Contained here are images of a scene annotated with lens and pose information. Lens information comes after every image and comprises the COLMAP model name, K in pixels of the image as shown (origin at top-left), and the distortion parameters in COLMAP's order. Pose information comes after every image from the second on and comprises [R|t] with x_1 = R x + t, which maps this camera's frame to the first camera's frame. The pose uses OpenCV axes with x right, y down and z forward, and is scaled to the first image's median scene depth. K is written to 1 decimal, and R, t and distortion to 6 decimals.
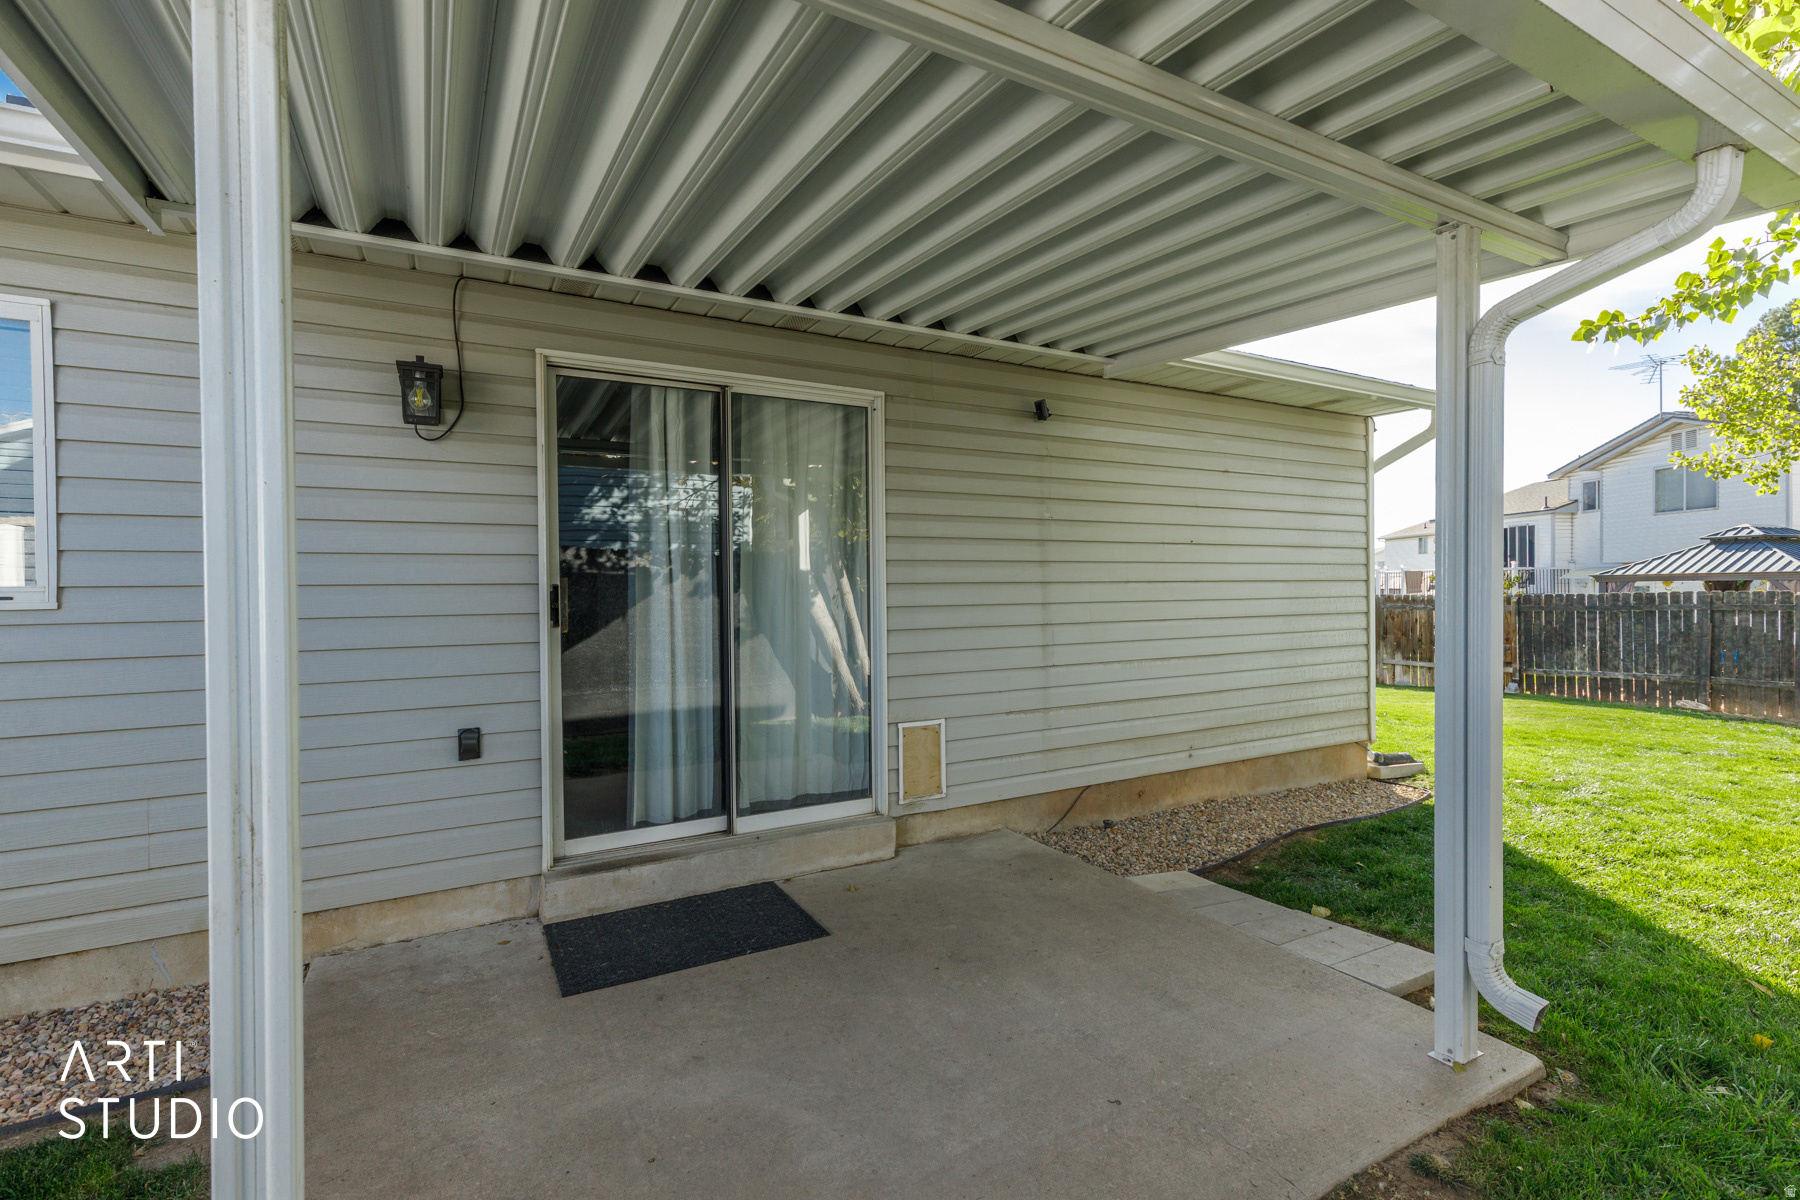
lens RADIAL K [[814.2, 0, 909.7], [0, 814.2, 605.3], [0, 0, 1]] dist [0.008518, 0.000404]
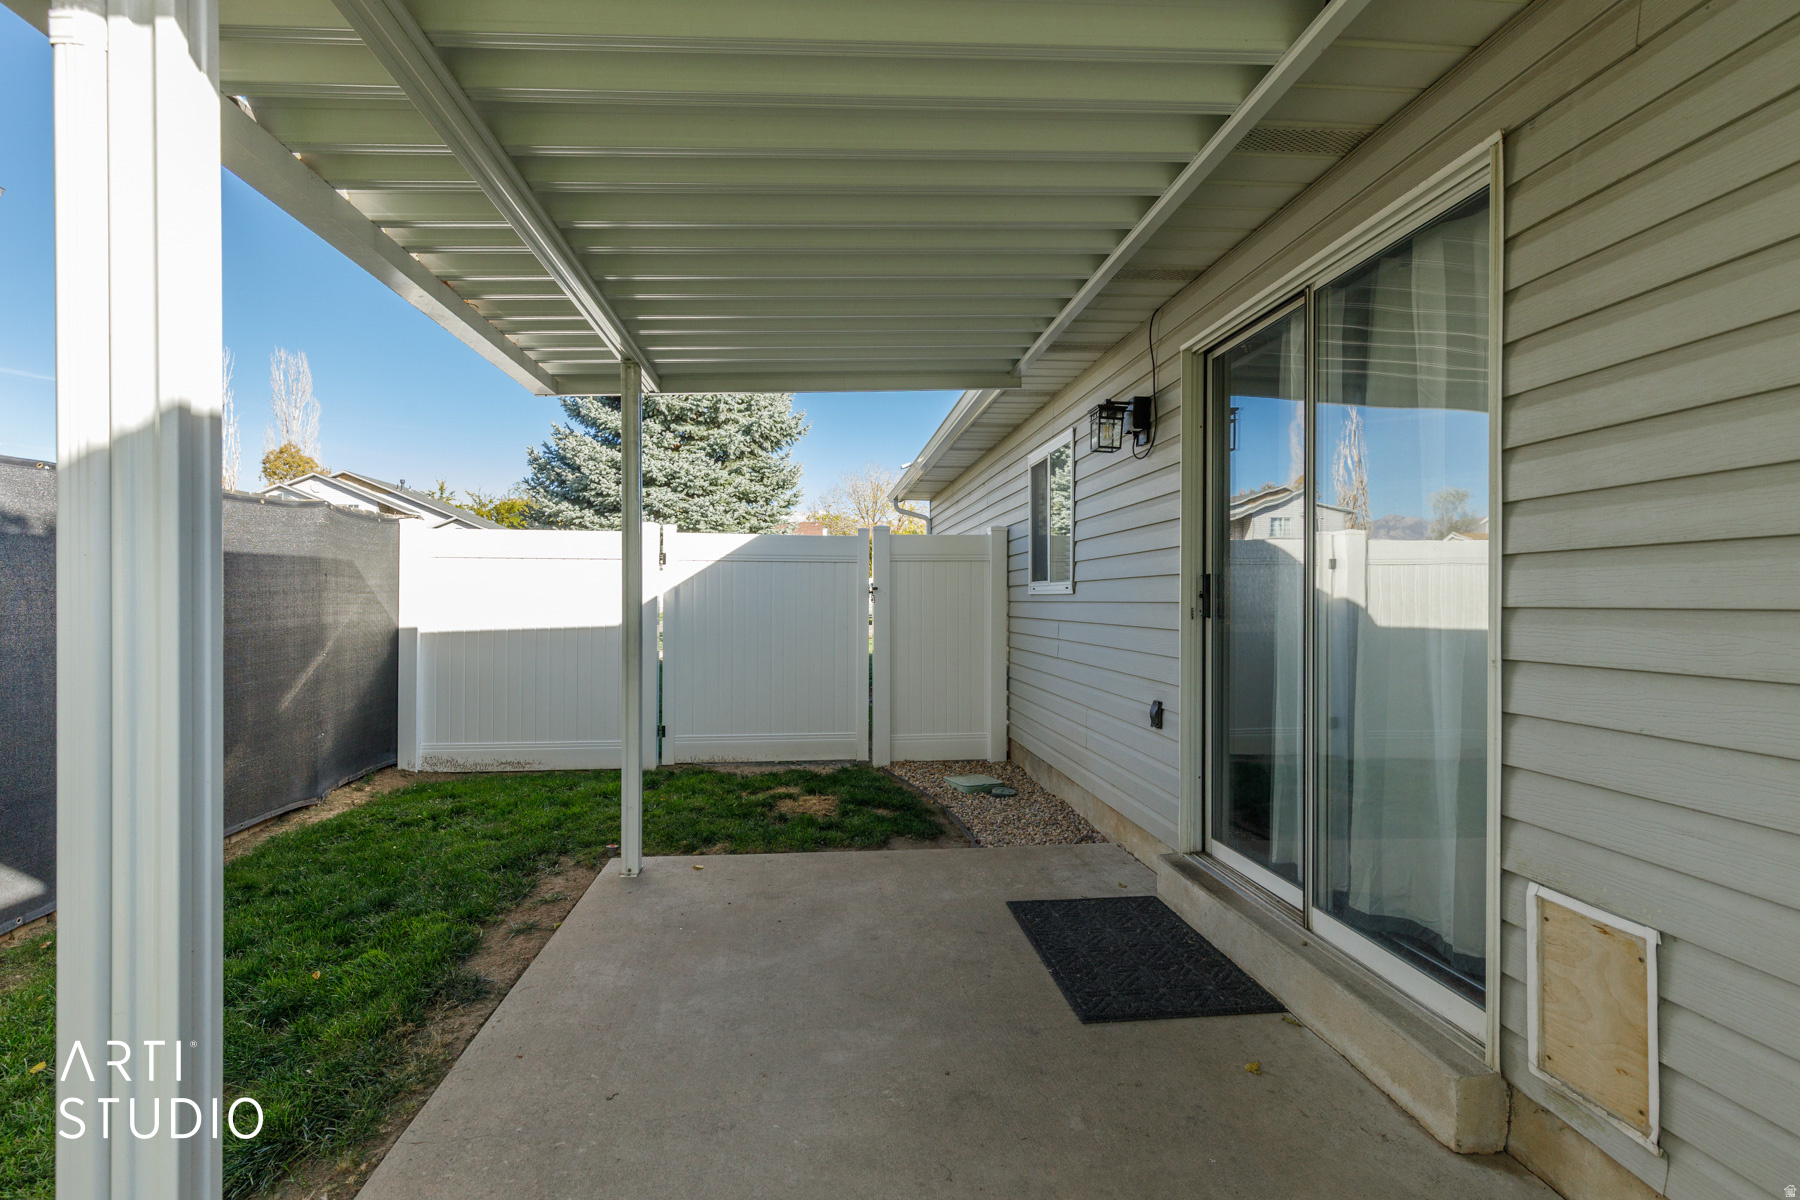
lens RADIAL K [[814.2, 0, 886.0], [0, 814.2, 602.1], [0, 0, 1]] dist [0.008518, 0.000404]
pose [[-0.400967, 0.010154, -0.916036, 0.140958], [-0.021426, 0.999561, 0.020459, -0.000824], [0.915842, 0.027831, -0.400574, 0.234679]]
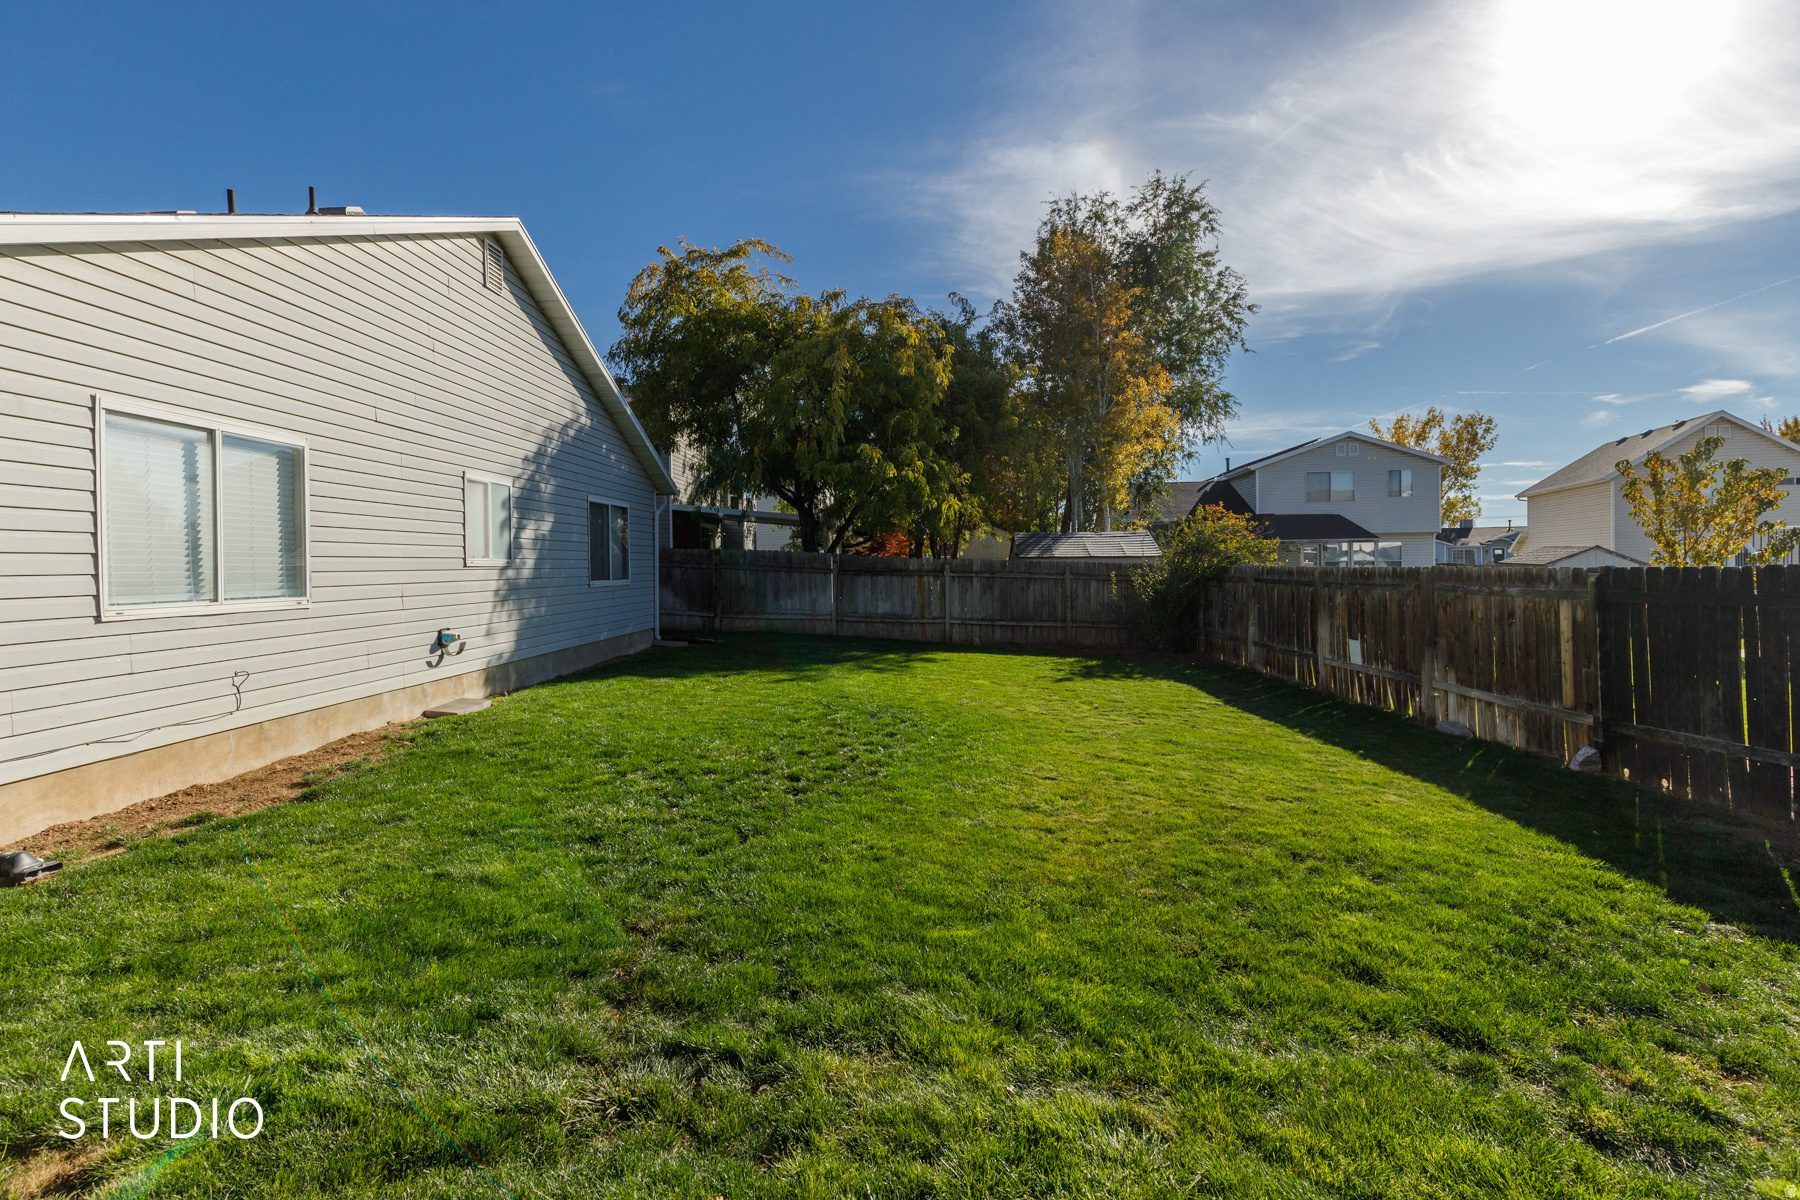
lens RADIAL K [[814.2, 0, 890.2], [0, 814.2, 566.7], [0, 0, 1]] dist [0.008518, 0.000404]
pose [[0.858843, -0.002431, -0.512233, 0.603860], [-0.003522, 0.999937, -0.010651, -0.006996], [0.512227, 0.010952, 0.858780, 0.345725]]
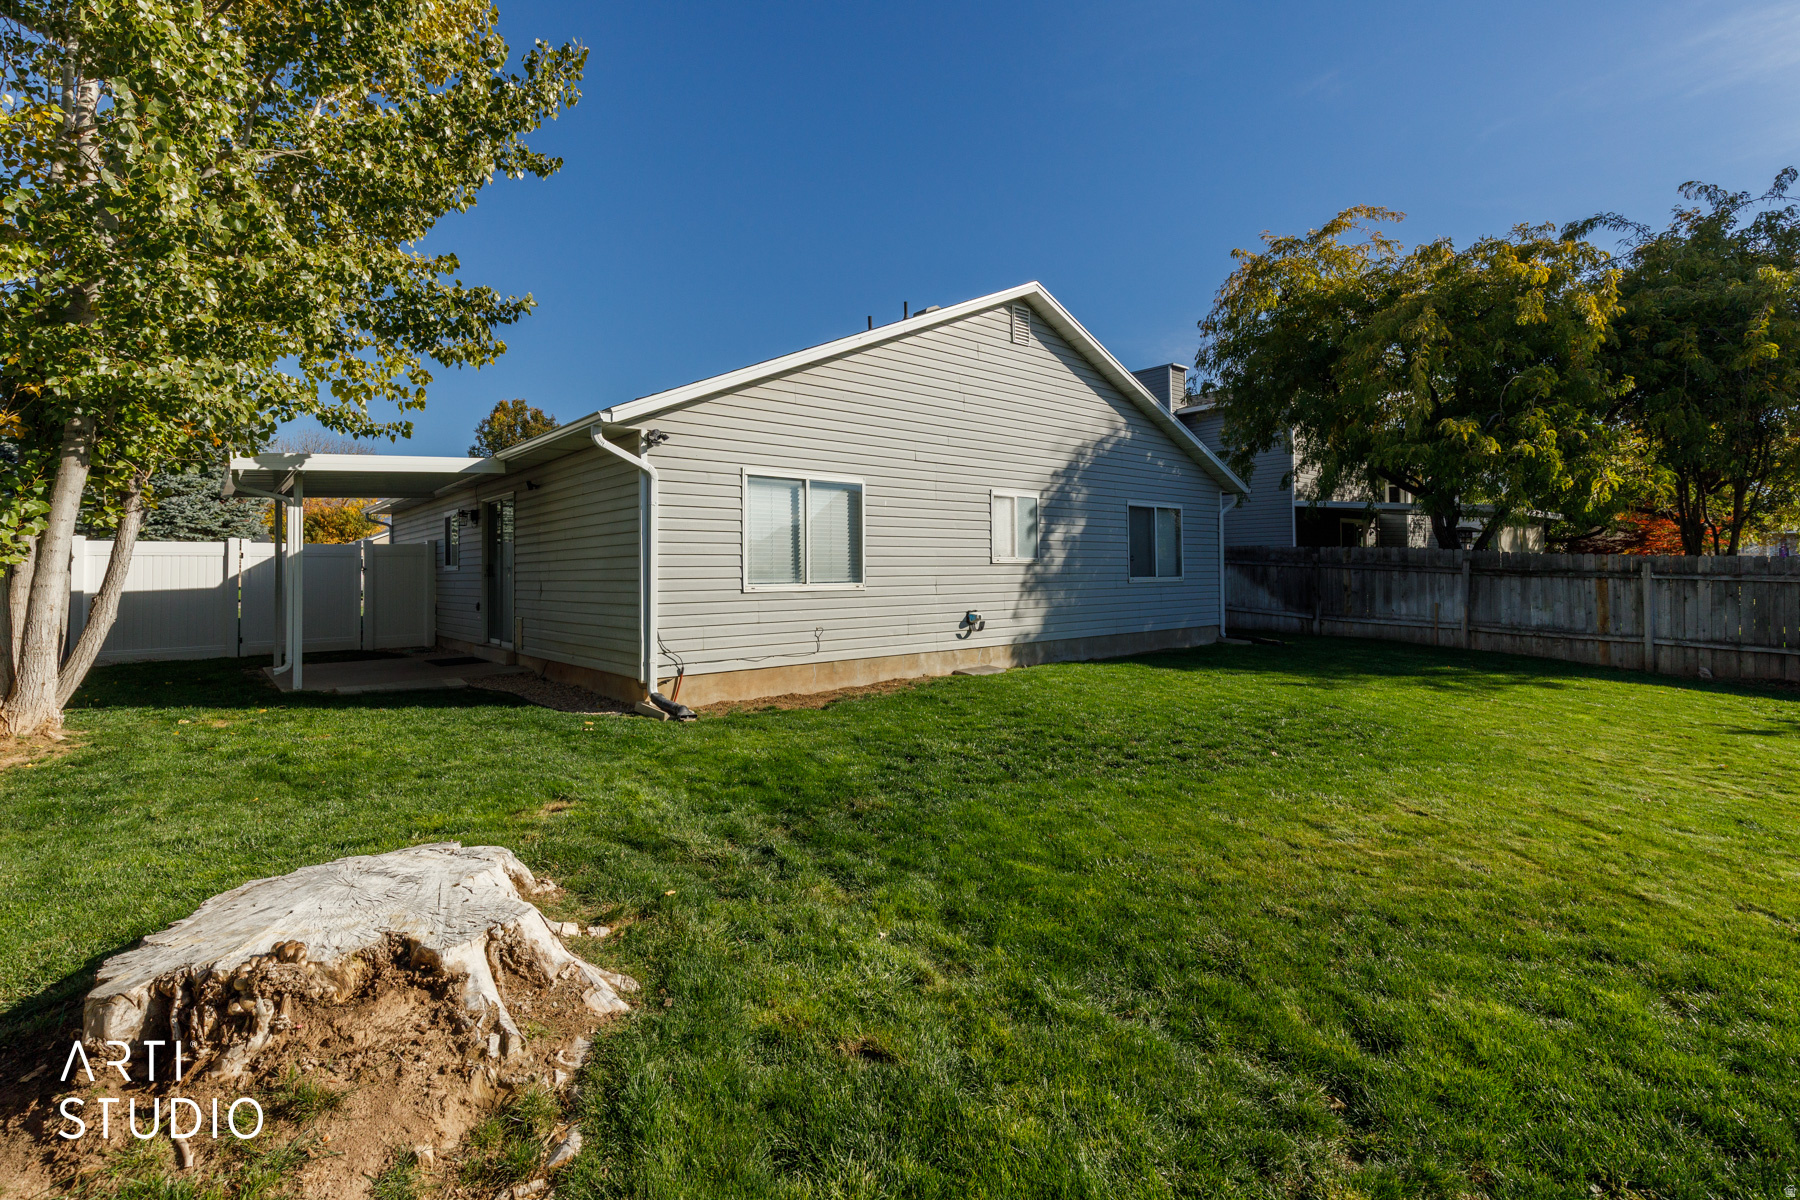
lens RADIAL K [[814.2, 0, 899.7], [0, 814.2, 554.1], [0, 0, 1]] dist [0.008518, 0.000404]
pose [[0.203323, -0.016987, -0.978964, 0.762387], [-0.012693, 0.999720, -0.019983, -0.004815], [0.979029, 0.016489, 0.203051, 0.455724]]
